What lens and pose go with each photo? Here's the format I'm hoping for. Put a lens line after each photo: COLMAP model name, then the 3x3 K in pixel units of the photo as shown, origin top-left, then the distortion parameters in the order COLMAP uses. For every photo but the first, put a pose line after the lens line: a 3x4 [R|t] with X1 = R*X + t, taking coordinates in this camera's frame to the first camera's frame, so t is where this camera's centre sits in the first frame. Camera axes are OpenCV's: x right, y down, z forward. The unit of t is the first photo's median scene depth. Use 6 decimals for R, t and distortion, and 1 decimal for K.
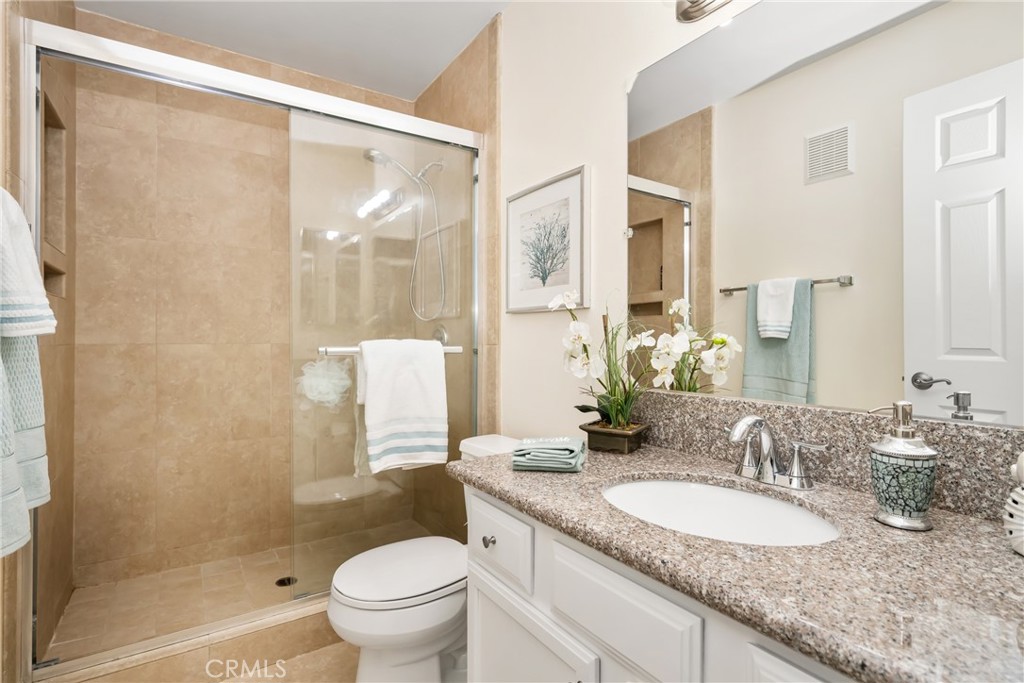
lens RADIAL K [[496.5, 0, 512.8], [0, 496.5, 338.5], [0, 0, 1]] dist [-0.001460, -0.000399]
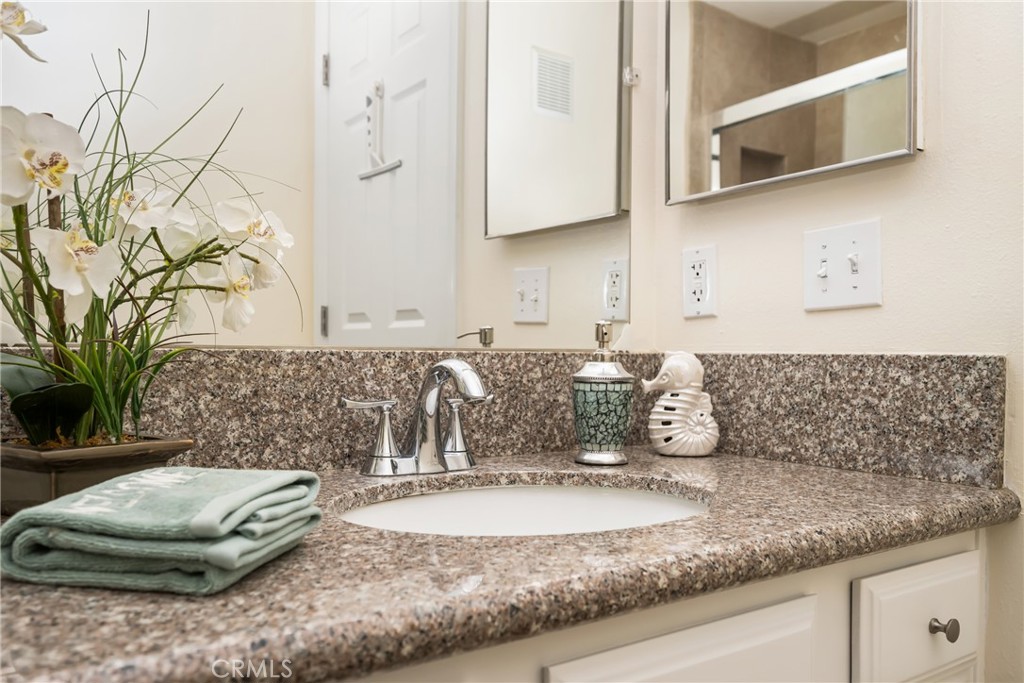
lens RADIAL K [[819.6, 0, 512.6], [0, 819.6, 343.7], [0, 0, 1]] dist [0.000700, -0.000260]
pose [[-0.025484, 0.012519, 0.999597, -0.521222], [-0.009334, 0.999875, -0.012761, 0.153110], [-0.999632, -0.009656, -0.025364, 0.984714]]
